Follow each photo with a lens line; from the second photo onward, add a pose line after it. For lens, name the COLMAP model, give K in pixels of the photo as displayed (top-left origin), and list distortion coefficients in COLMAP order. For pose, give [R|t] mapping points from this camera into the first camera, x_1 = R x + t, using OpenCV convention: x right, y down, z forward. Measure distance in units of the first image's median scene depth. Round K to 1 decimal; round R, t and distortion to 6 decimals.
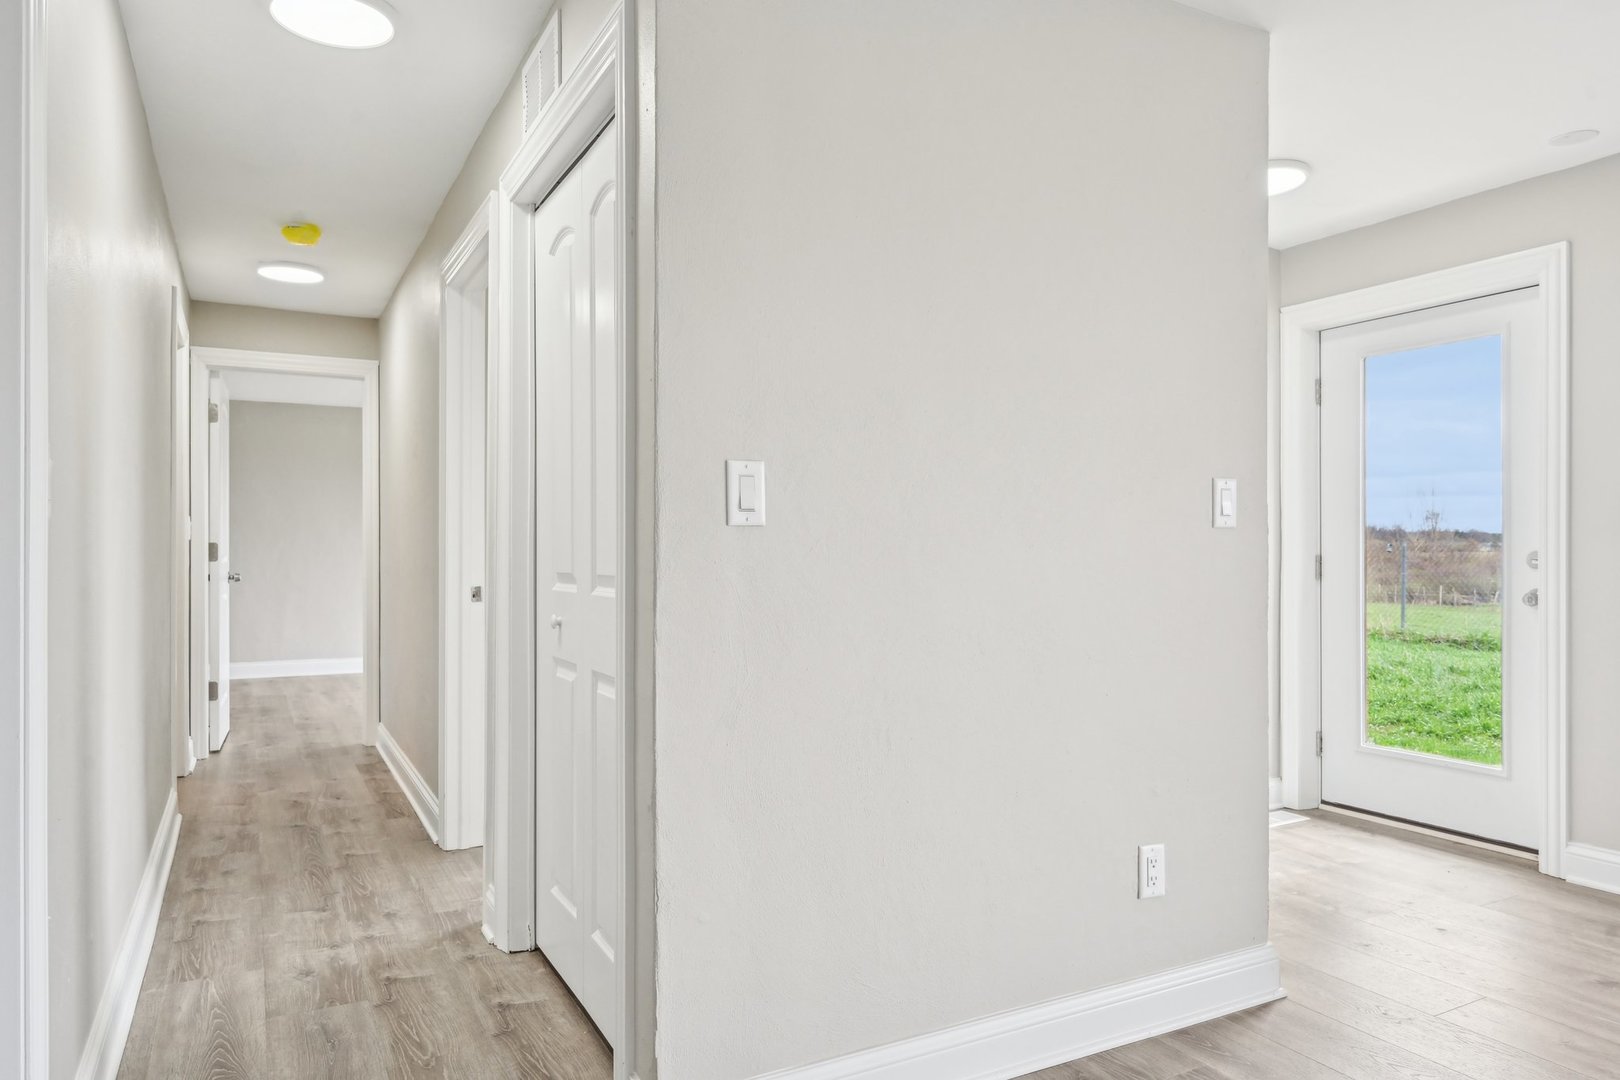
lens RADIAL K [[1034.7, 0, 807.4], [0, 1034.7, 543.4], [0, 0, 1]] dist [0.006416, 0.001554]
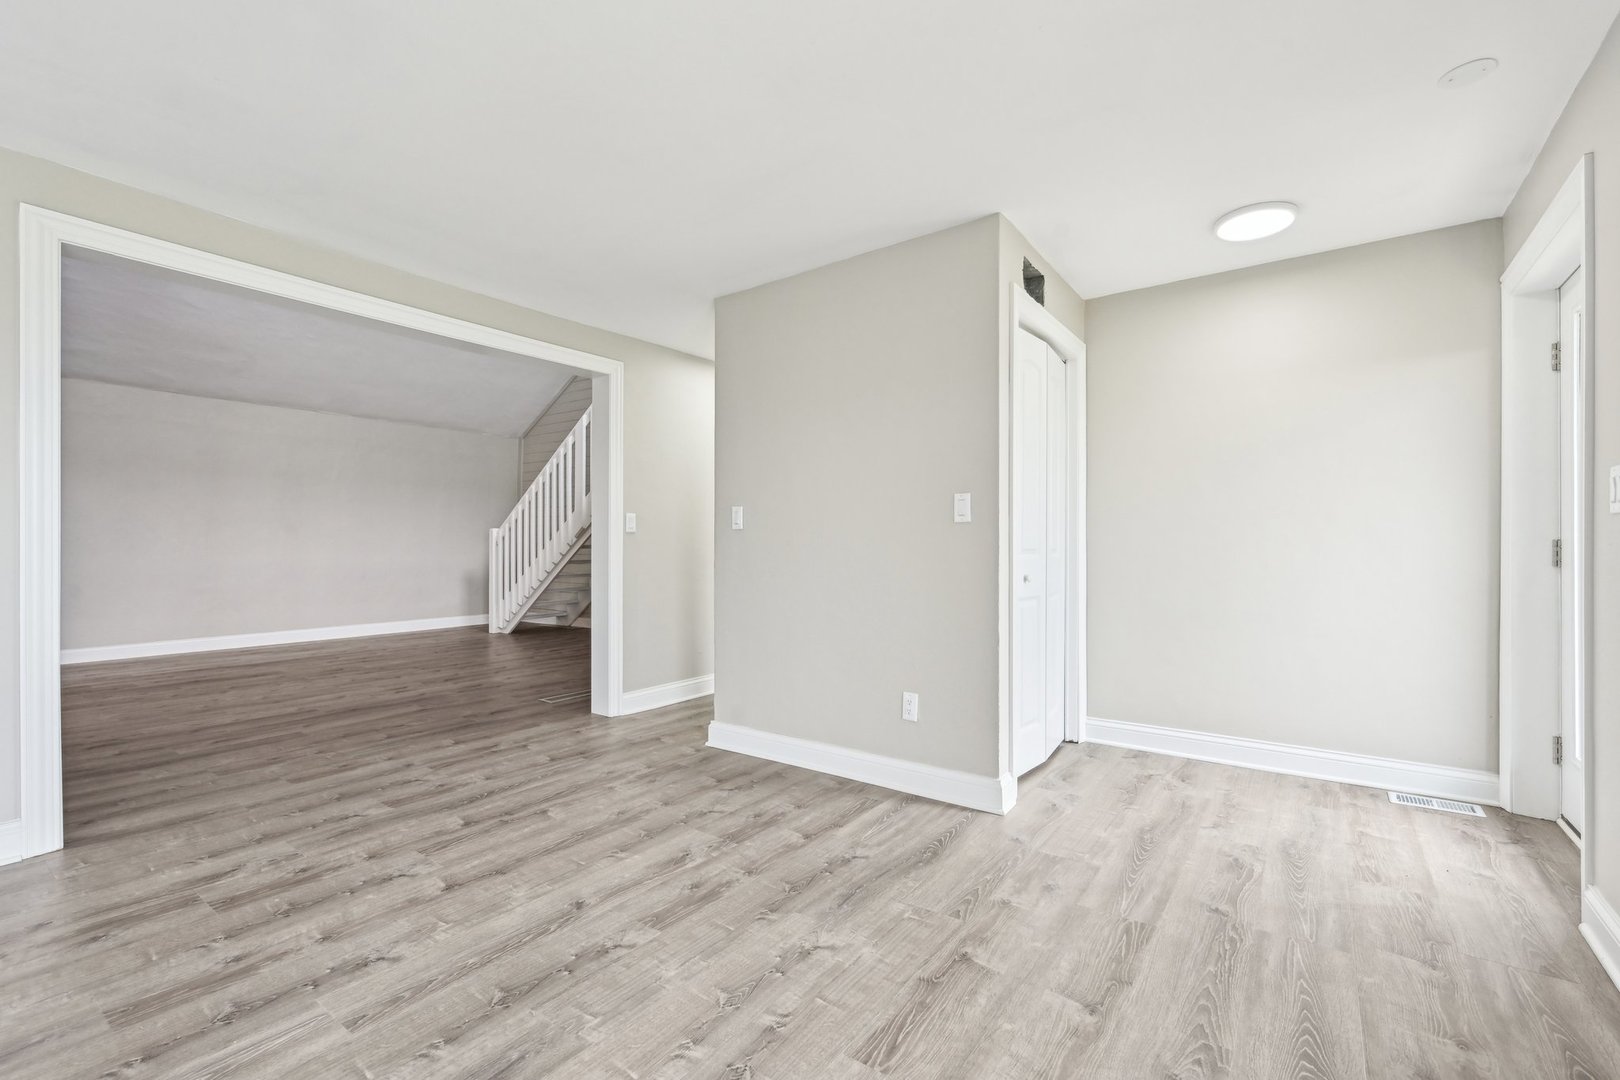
lens RADIAL K [[687.8, 0, 812.1], [0, 687.8, 543.1], [0, 0, 1]] dist [-0.005785, -0.000340]
pose [[0.420035, -0.007311, -0.907479, 1.329609], [0.005299, 0.999970, -0.005604, 0.024098], [0.907492, -0.002455, 0.420061, 0.302752]]
